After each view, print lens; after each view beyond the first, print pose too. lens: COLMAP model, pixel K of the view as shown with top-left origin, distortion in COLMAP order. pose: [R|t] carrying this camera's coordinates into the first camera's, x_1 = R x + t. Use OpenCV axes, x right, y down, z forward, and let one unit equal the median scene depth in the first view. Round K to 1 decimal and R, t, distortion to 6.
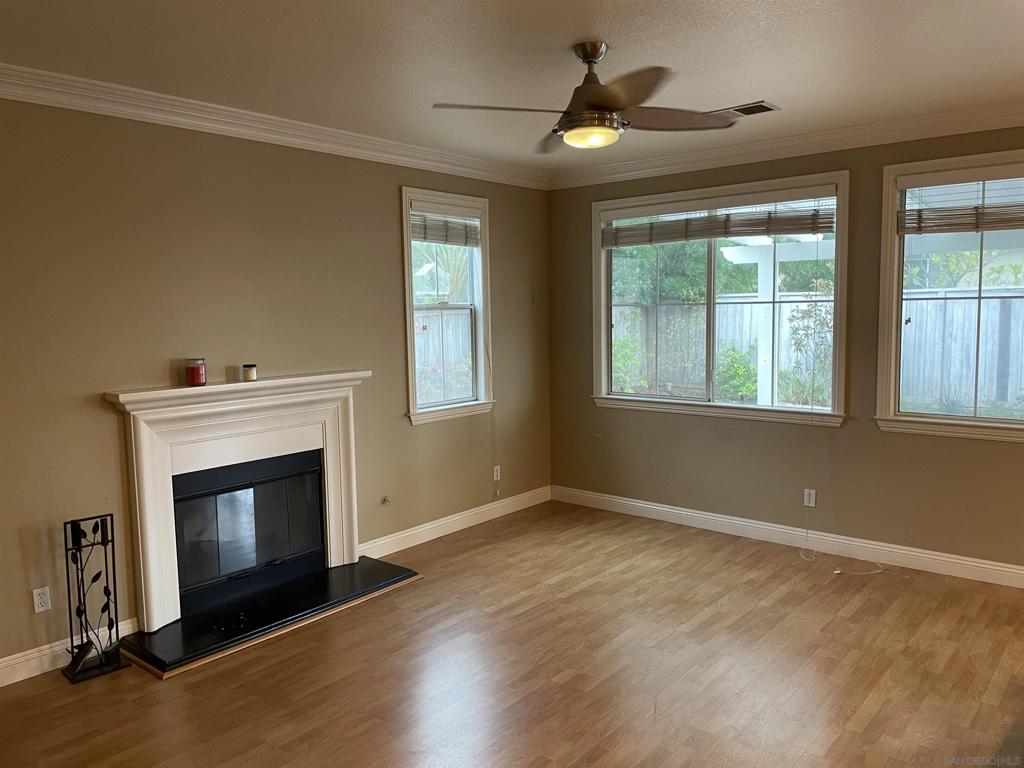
lens RADIAL K [[768.4, 0, 510.6], [0, 768.4, 376.9], [0, 0, 1]] dist [0.082362, -0.097213]
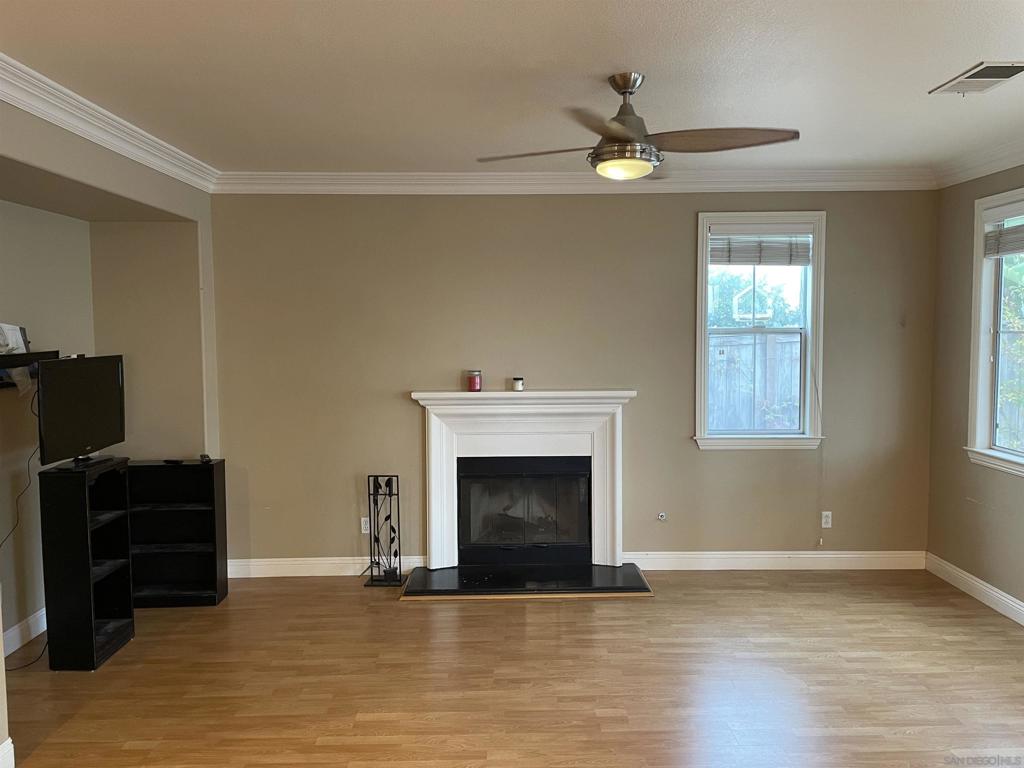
lens RADIAL K [[768.4, 0, 513.5], [0, 768.4, 374.9], [0, 0, 1]] dist [0.082362, -0.097213]
pose [[0.655091, 0.062327, -0.752975, 0.514754], [-0.073428, 0.997126, 0.018655, -0.038059], [0.751974, 0.043069, 0.657785, 0.172324]]
